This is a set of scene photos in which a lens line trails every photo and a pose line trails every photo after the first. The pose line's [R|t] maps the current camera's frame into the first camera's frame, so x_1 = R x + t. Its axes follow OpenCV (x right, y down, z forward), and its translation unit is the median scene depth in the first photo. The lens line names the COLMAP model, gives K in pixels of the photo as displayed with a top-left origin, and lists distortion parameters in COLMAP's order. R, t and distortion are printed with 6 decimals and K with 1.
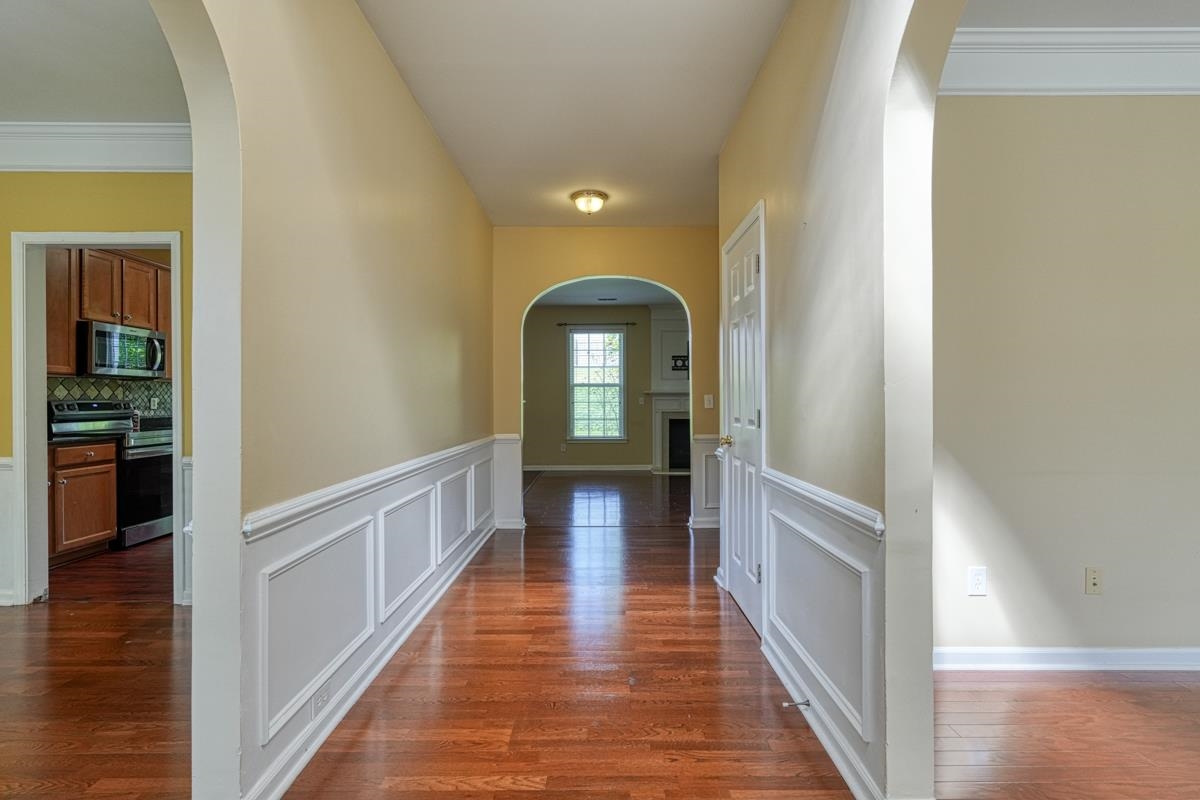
lens RADIAL K [[572.1, 0, 597.2], [0, 572.1, 397.5], [0, 0, 1]] dist [0.003793, 0.000436]
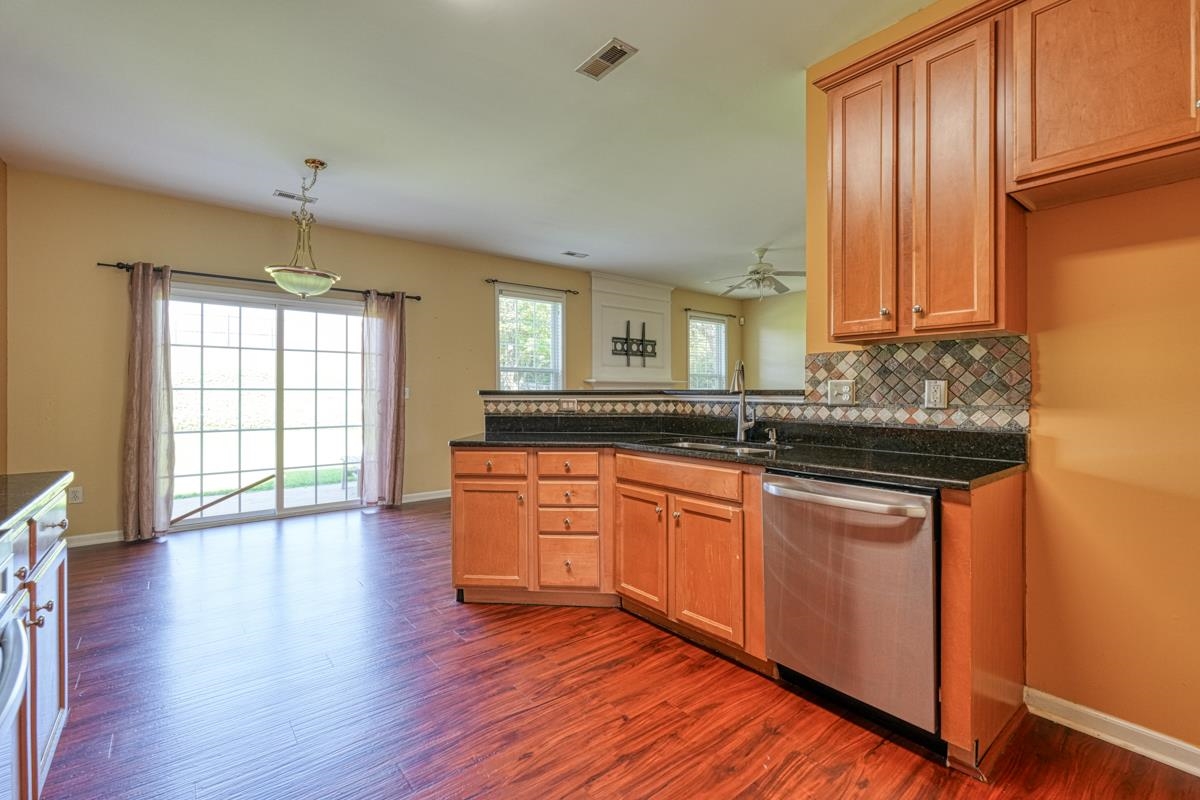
lens RADIAL K [[528.4, 0, 600.2], [0, 528.4, 388.1], [0, 0, 1]] dist [0.001658, 0.001089]
pose [[0.772664, 0.005484, 0.634792, -0.375084], [-0.005684, 0.999982, -0.001720, 0.003127], [-0.634790, -0.002279, 0.772681, 0.424473]]
